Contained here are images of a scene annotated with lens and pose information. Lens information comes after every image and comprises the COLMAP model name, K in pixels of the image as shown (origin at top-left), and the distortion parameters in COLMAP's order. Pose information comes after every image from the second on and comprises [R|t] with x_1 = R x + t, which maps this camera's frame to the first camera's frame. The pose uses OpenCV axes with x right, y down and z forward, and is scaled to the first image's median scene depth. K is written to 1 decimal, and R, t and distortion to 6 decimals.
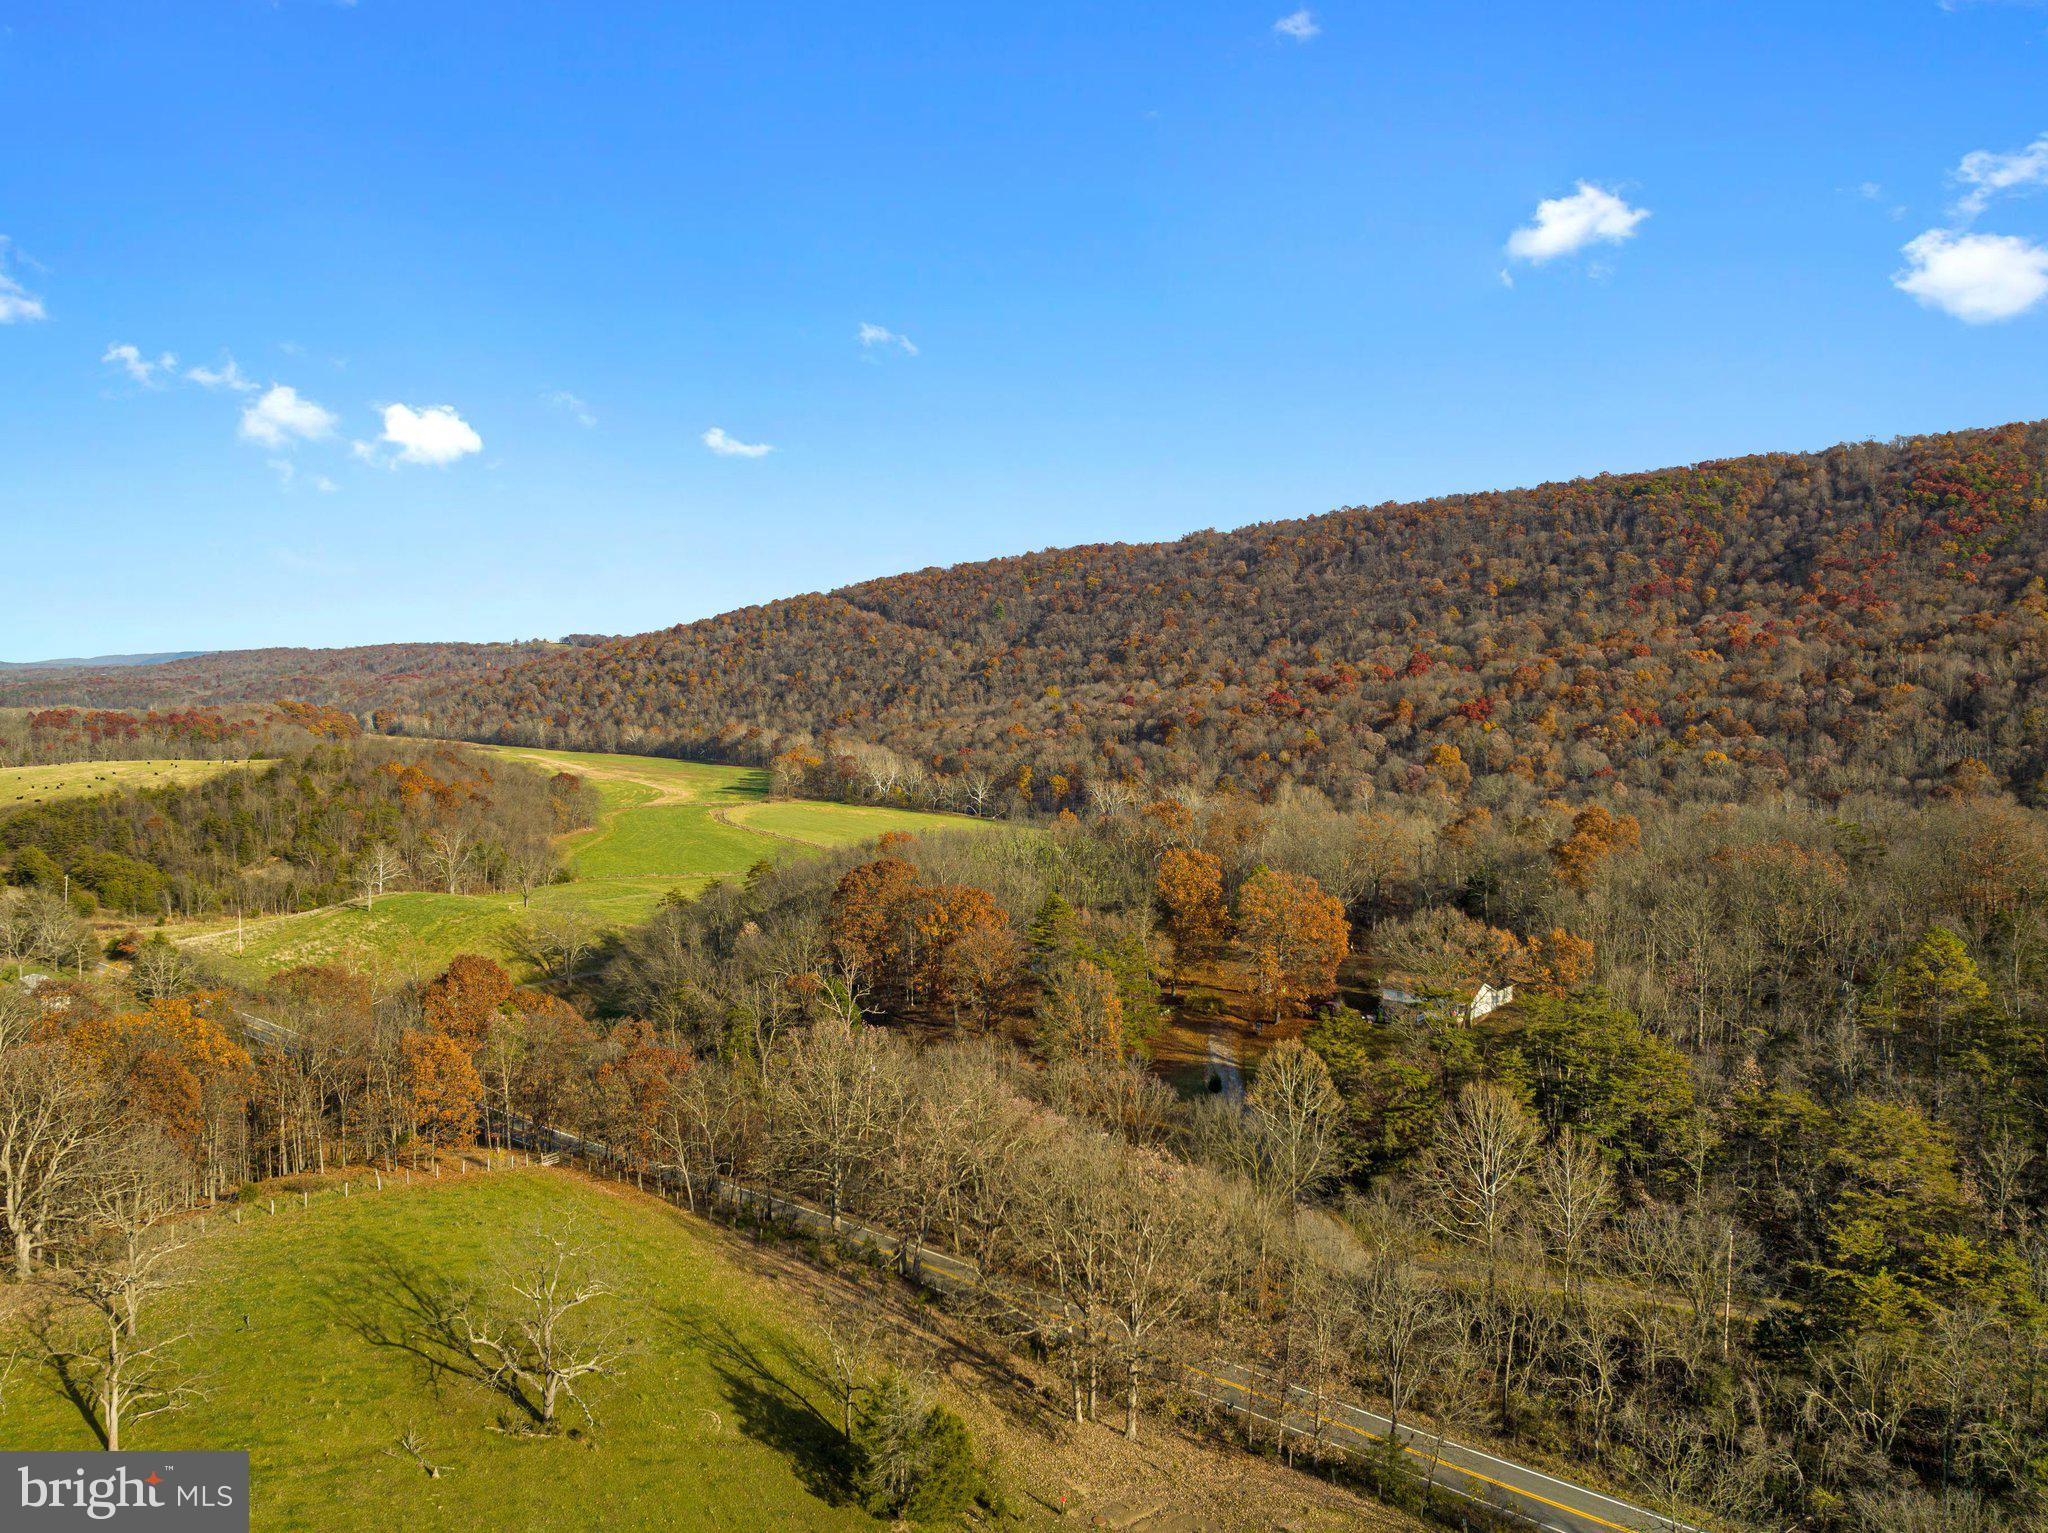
lens RADIAL K [[1448.2, 0, 1013.4], [0, 1448.2, 767.3], [0, 0, 1]] dist [-0.060016, 0.026079]
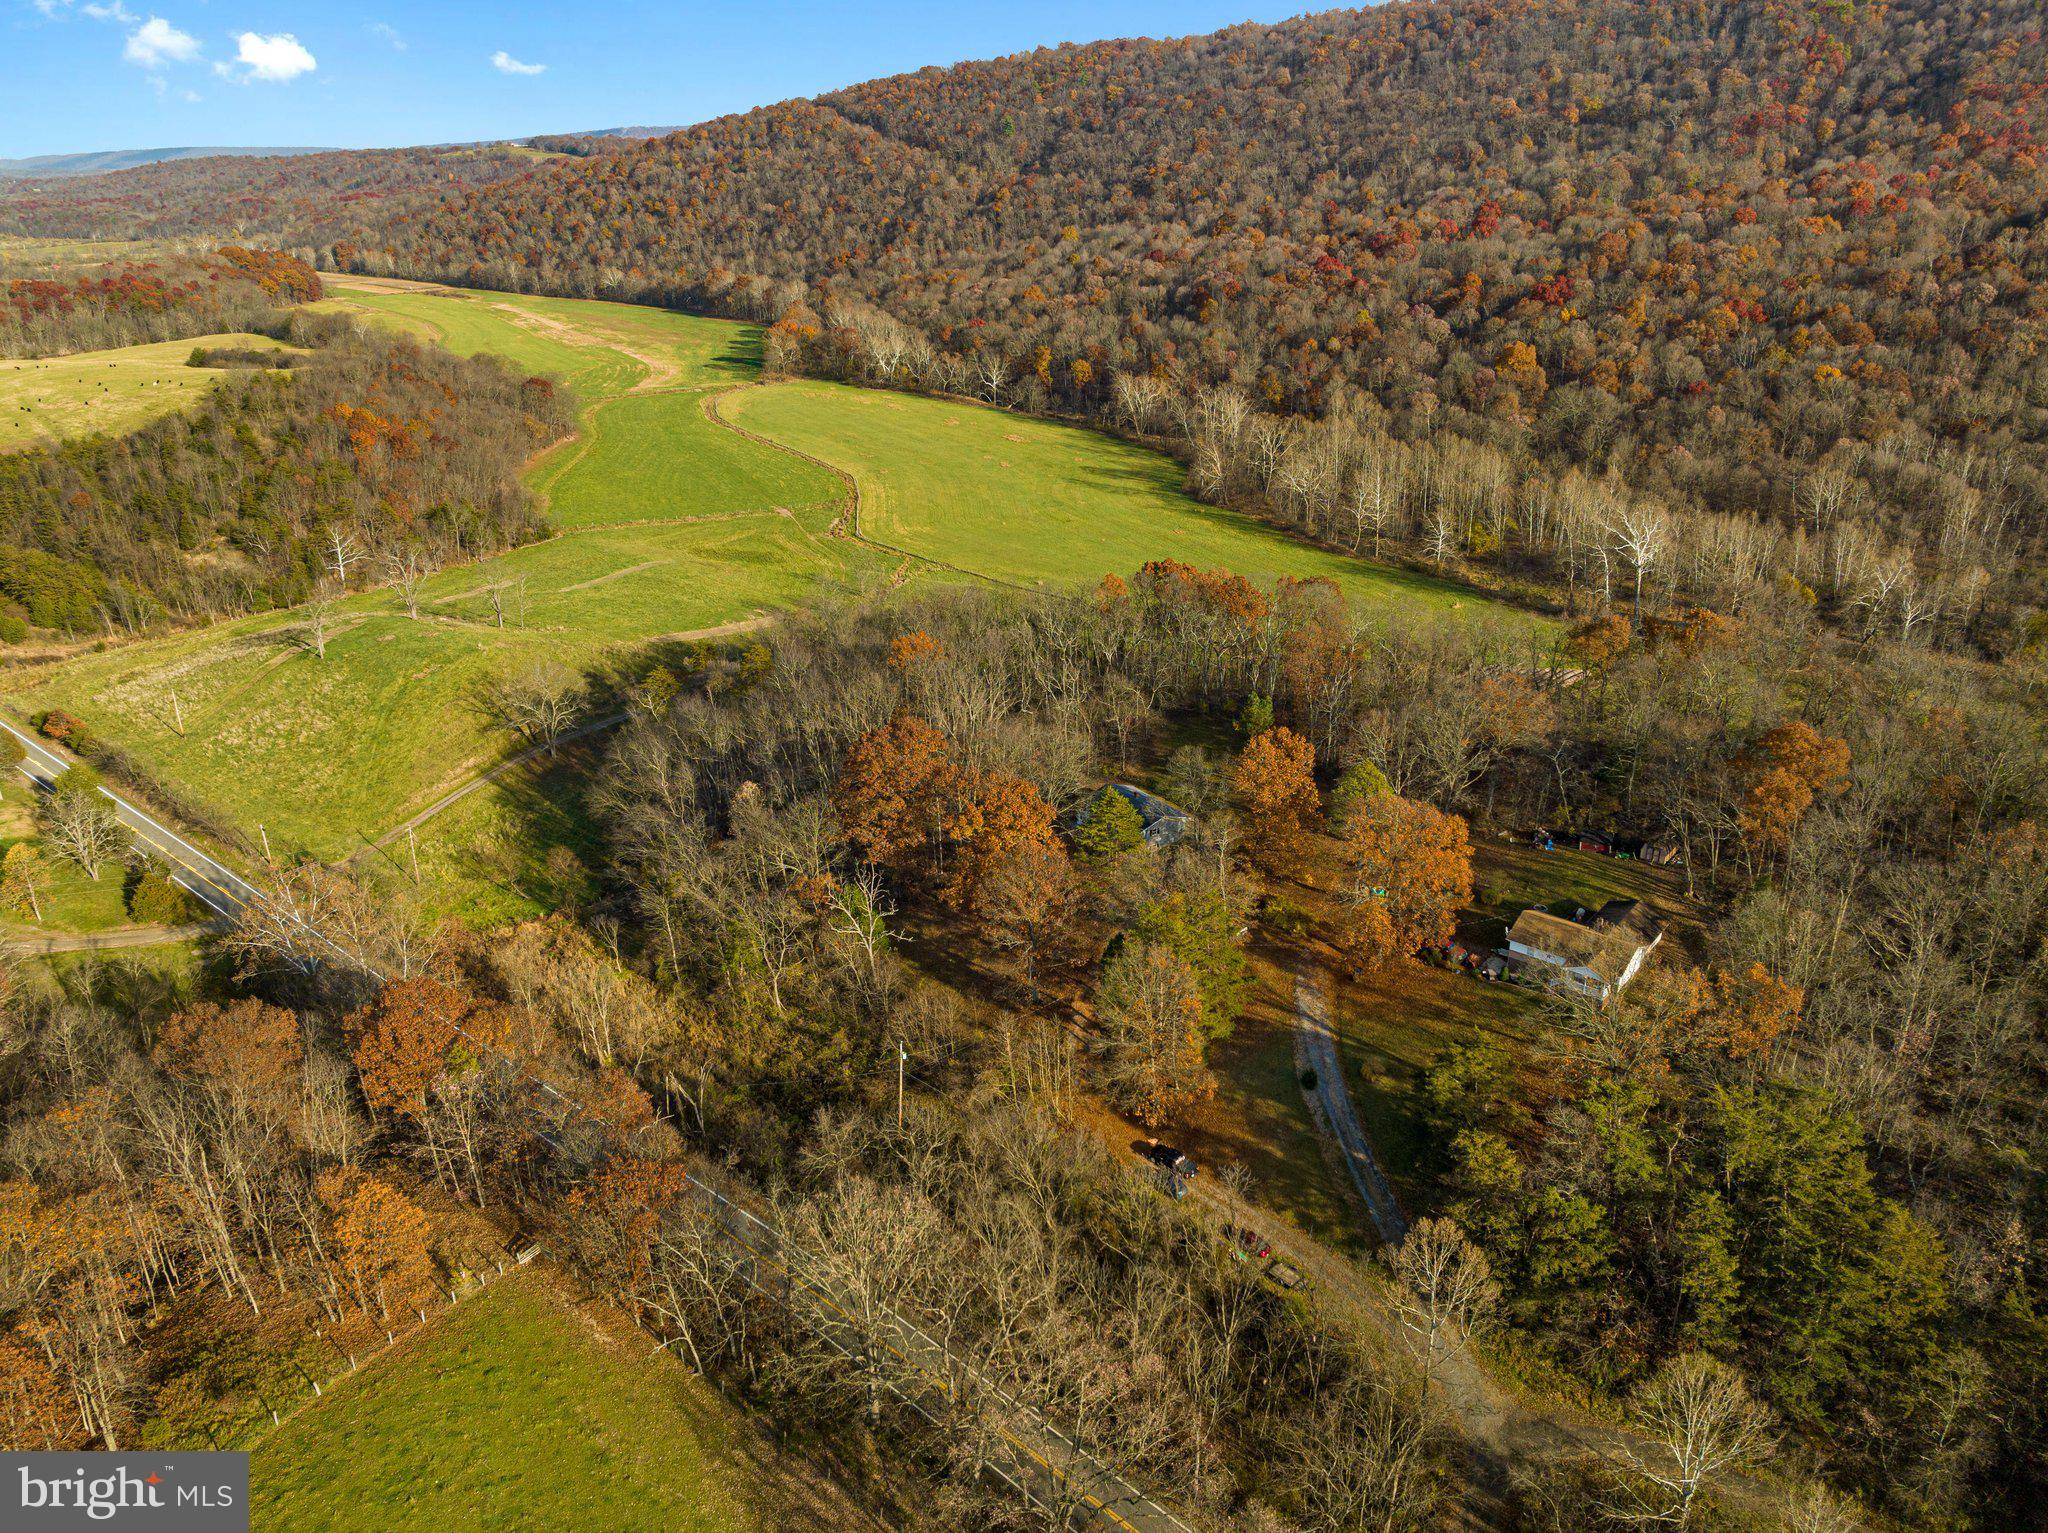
lens RADIAL K [[1448.2, 0, 1017.6], [0, 1448.2, 772.8], [0, 0, 1]] dist [-0.060016, 0.026079]
pose [[0.999857, -0.014946, -0.007890, -0.004392], [0.016735, 0.940813, 0.338513, -0.047889], [0.002363, -0.338597, 0.940929, 0.053404]]
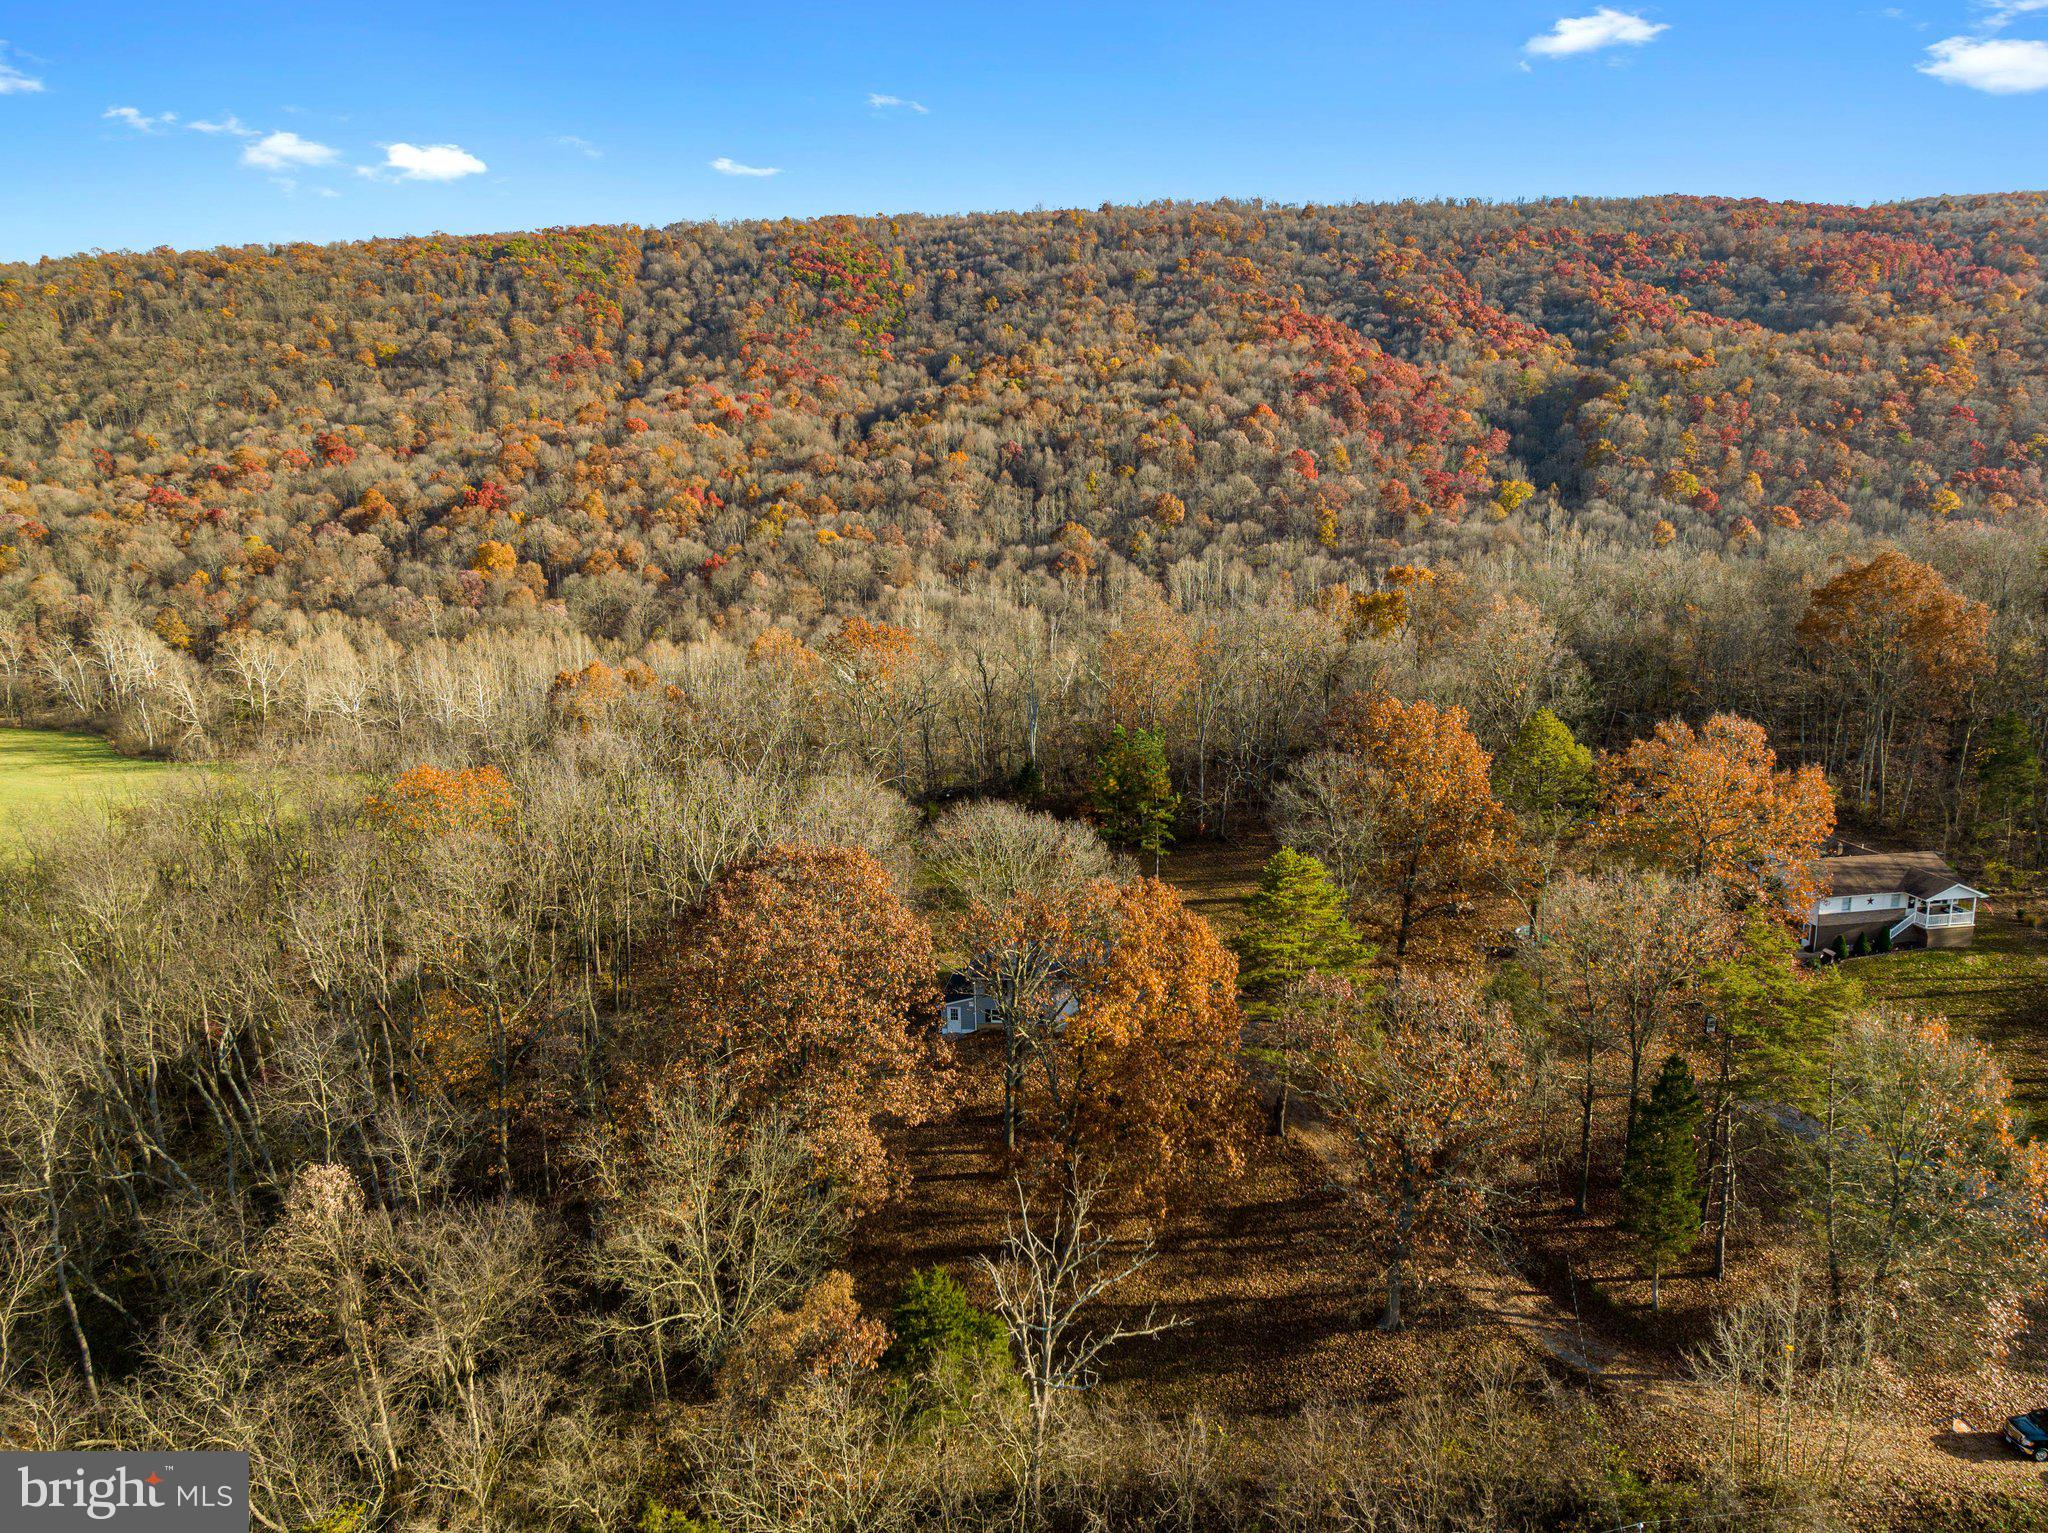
lens RADIAL K [[1448.2, 0, 1029.4], [0, 1448.2, 768.6], [0, 0, 1]] dist [-0.060016, 0.026079]
pose [[0.644265, -0.166465, 0.746467, -0.074405], [0.064895, 0.984404, 0.163516, -0.002044], [-0.762044, -0.056905, 0.645020, 0.187534]]
